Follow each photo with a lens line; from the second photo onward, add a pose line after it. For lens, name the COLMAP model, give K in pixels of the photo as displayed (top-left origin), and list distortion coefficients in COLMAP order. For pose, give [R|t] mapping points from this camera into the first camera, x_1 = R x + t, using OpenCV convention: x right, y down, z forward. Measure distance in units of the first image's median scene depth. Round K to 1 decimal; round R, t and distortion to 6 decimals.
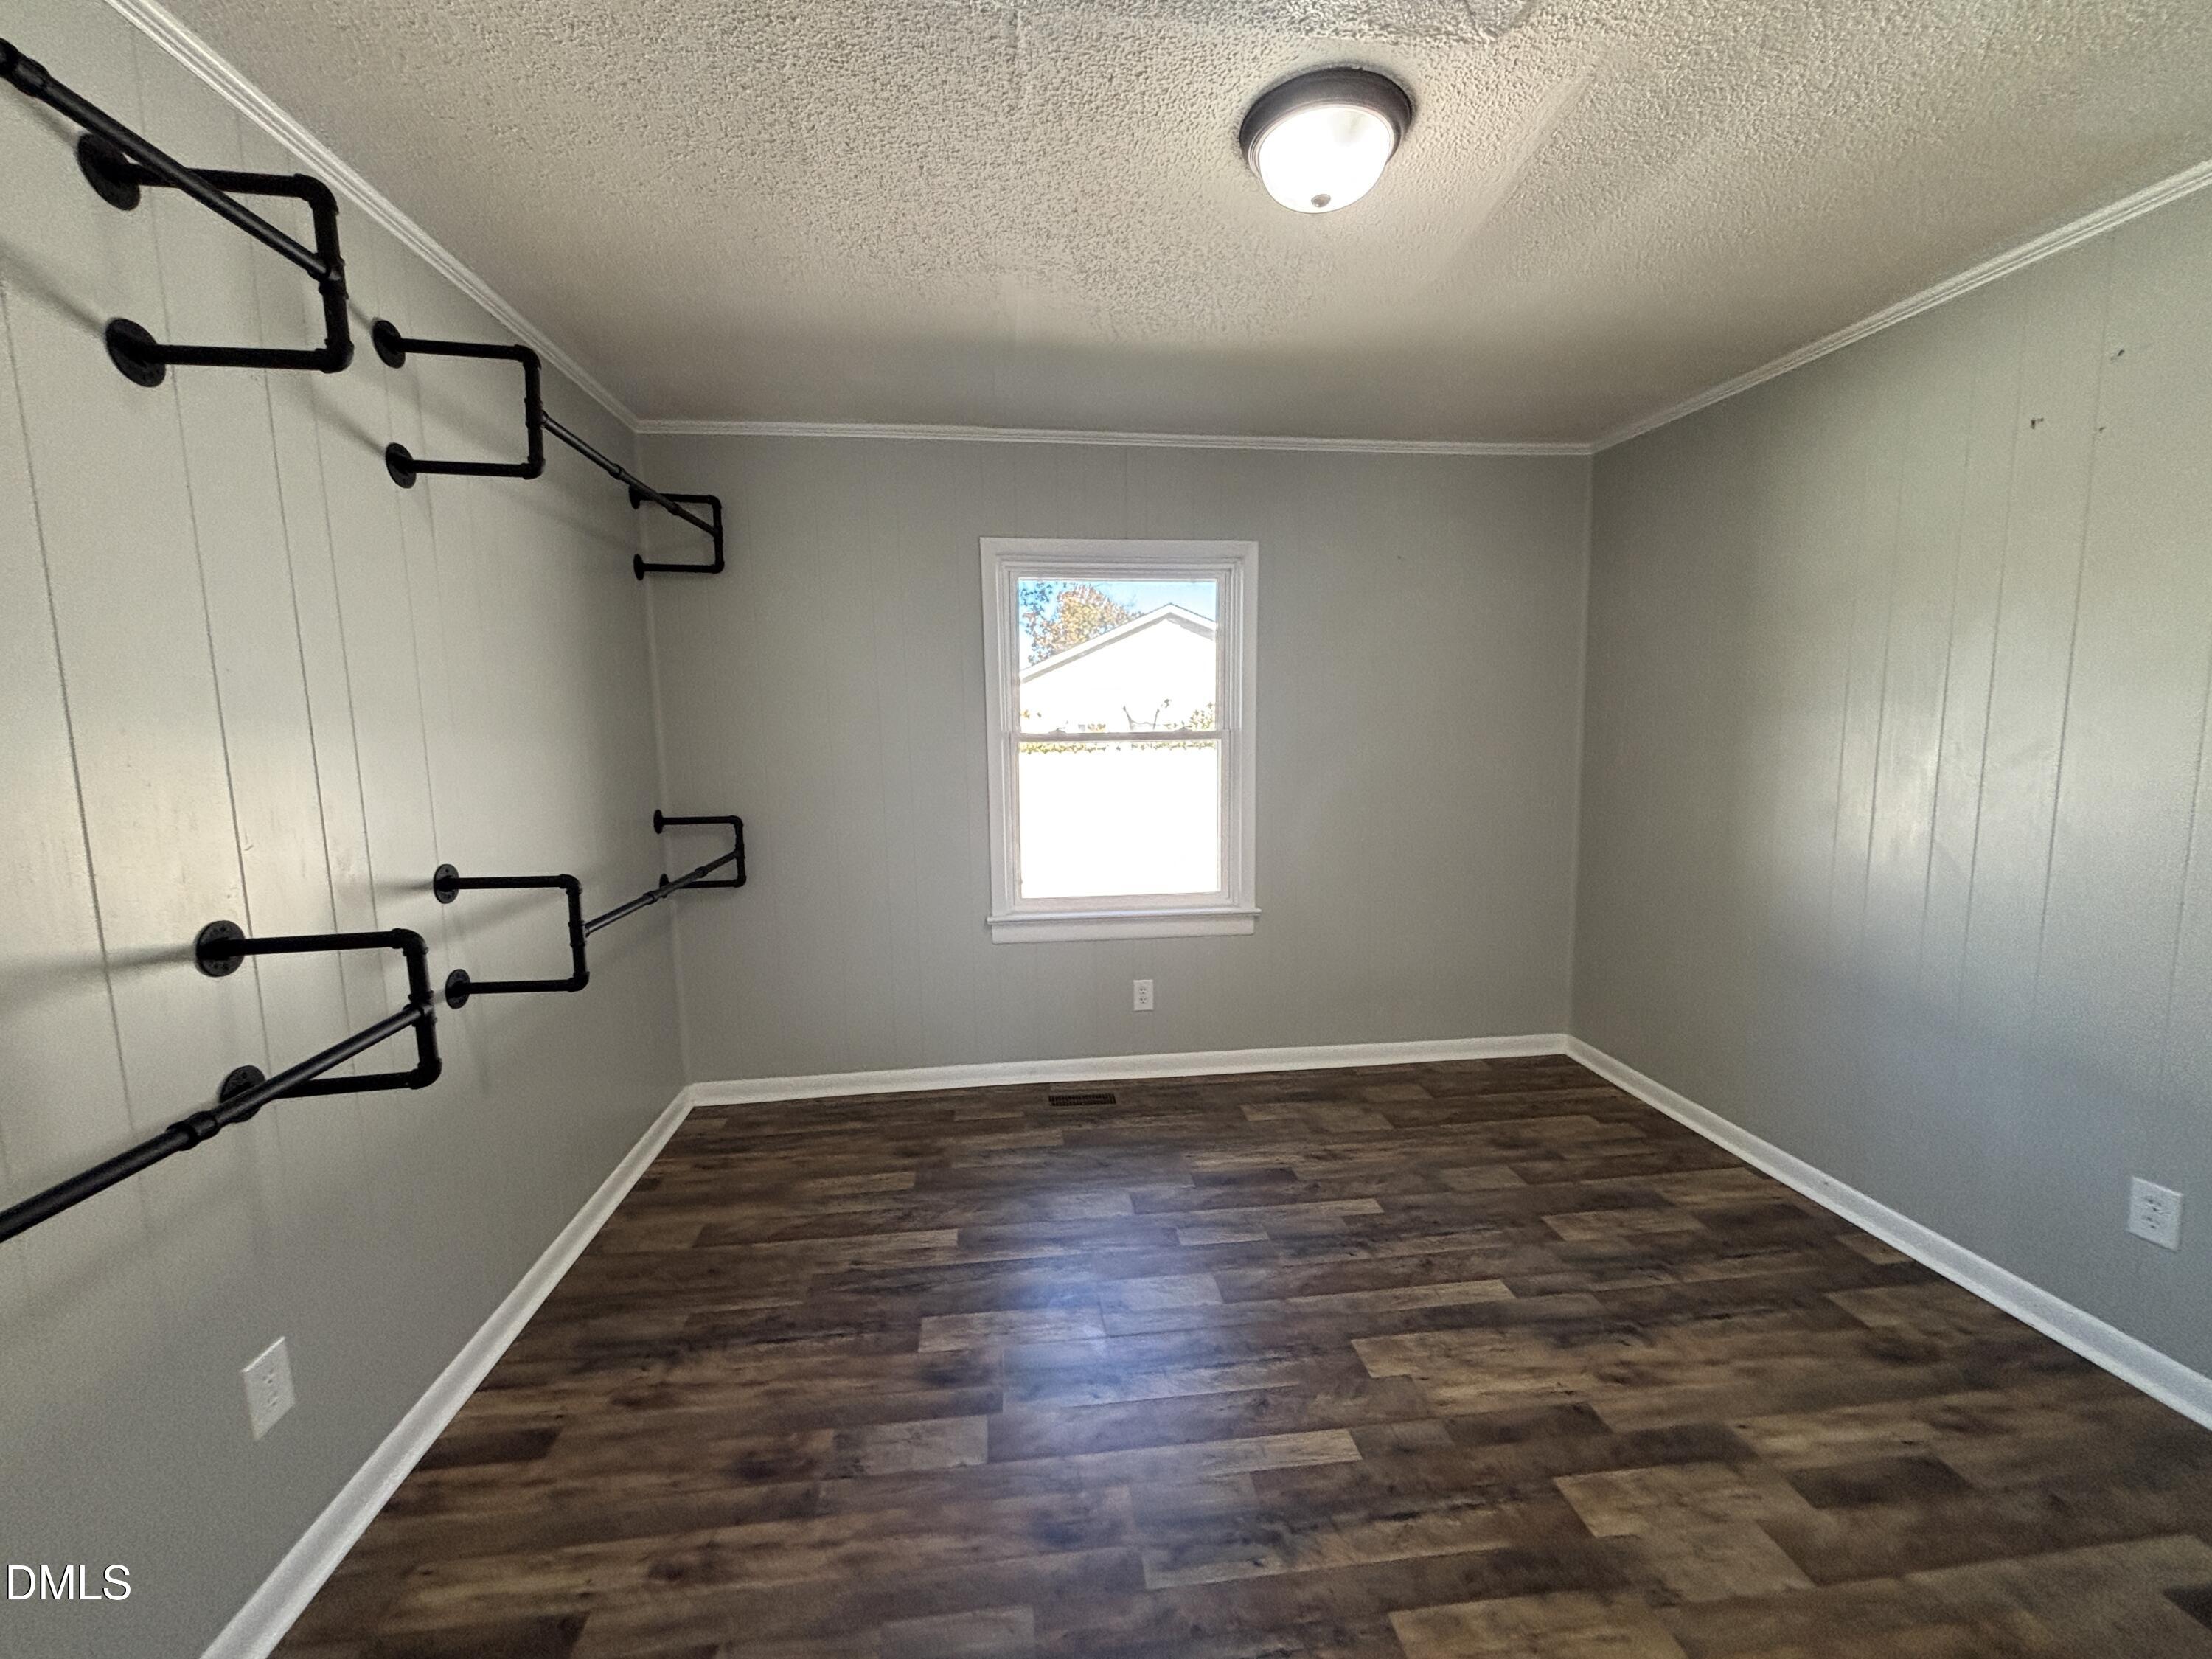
lens RADIAL K [[885.2, 0, 1106.0], [0, 885.2, 829.5], [0, 0, 1]] dist [-0.015541, 0.006587]
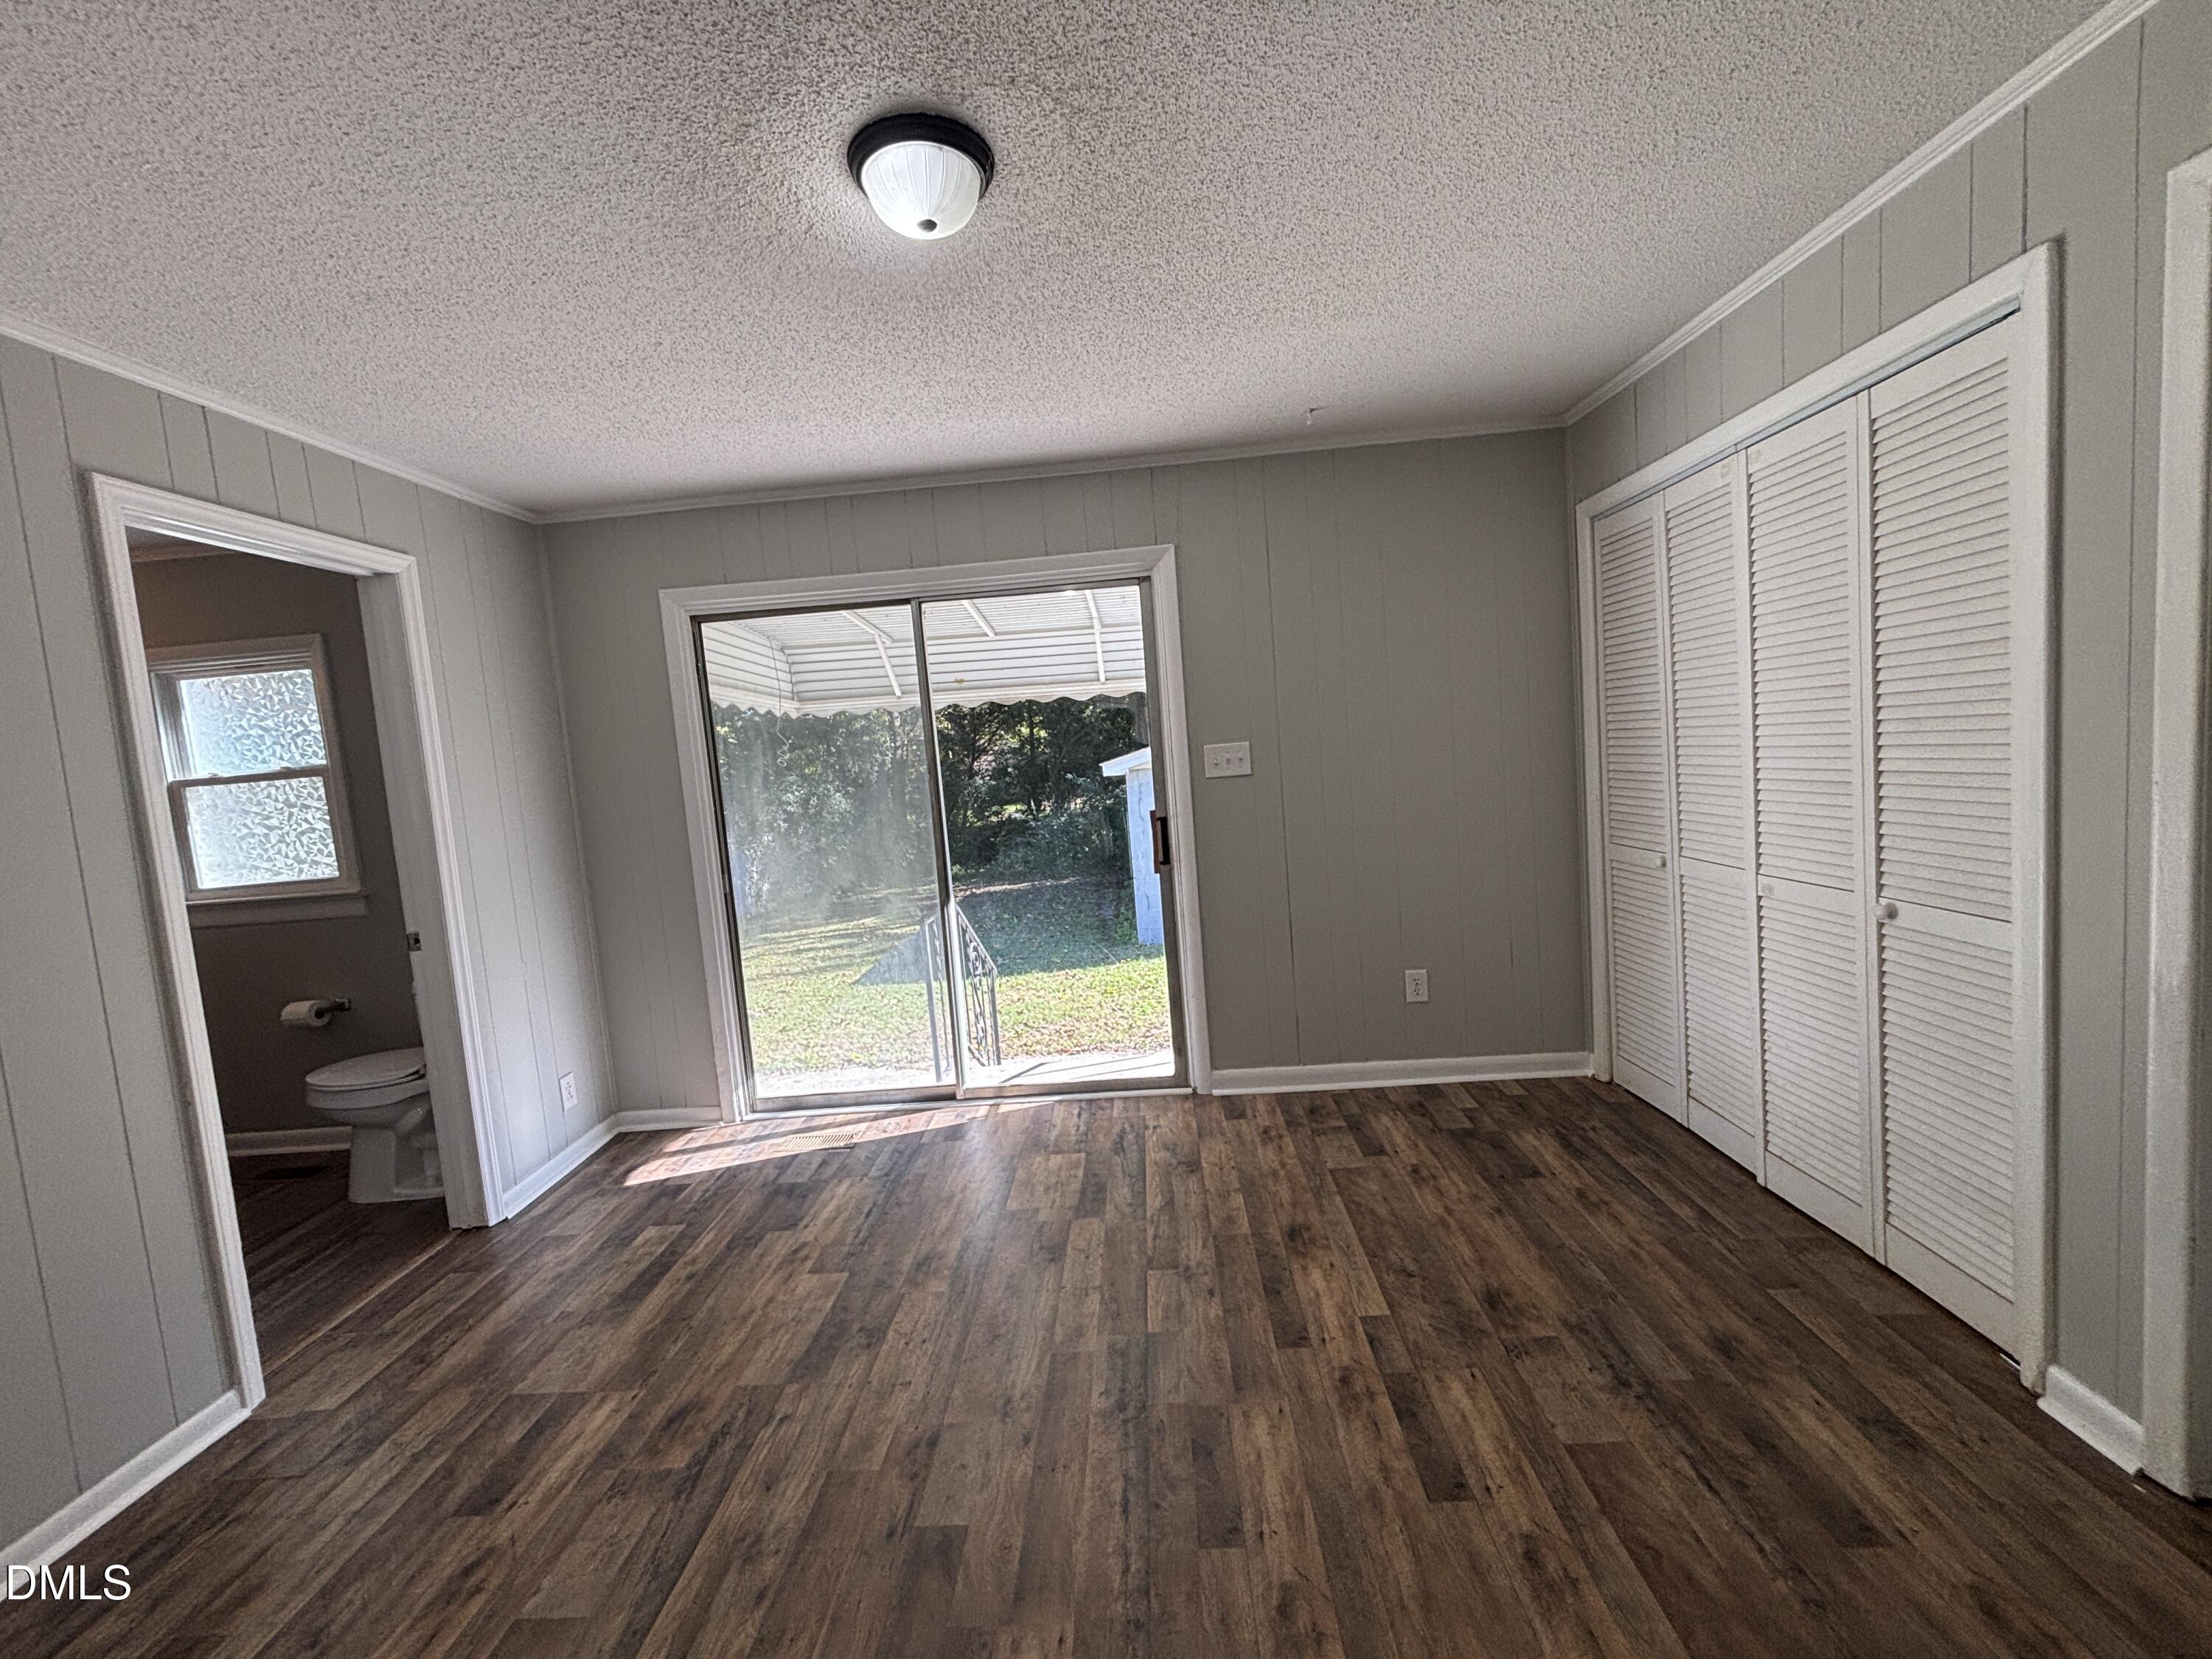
lens RADIAL K [[885.2, 0, 1106.0], [0, 885.2, 829.5], [0, 0, 1]] dist [-0.015541, 0.006587]
pose [[-0.168322, 0.126053, -0.977639, 0.471260], [-0.035214, 0.990388, 0.133760, -0.087954], [0.985103, 0.056941, -0.162265, 0.655631]]
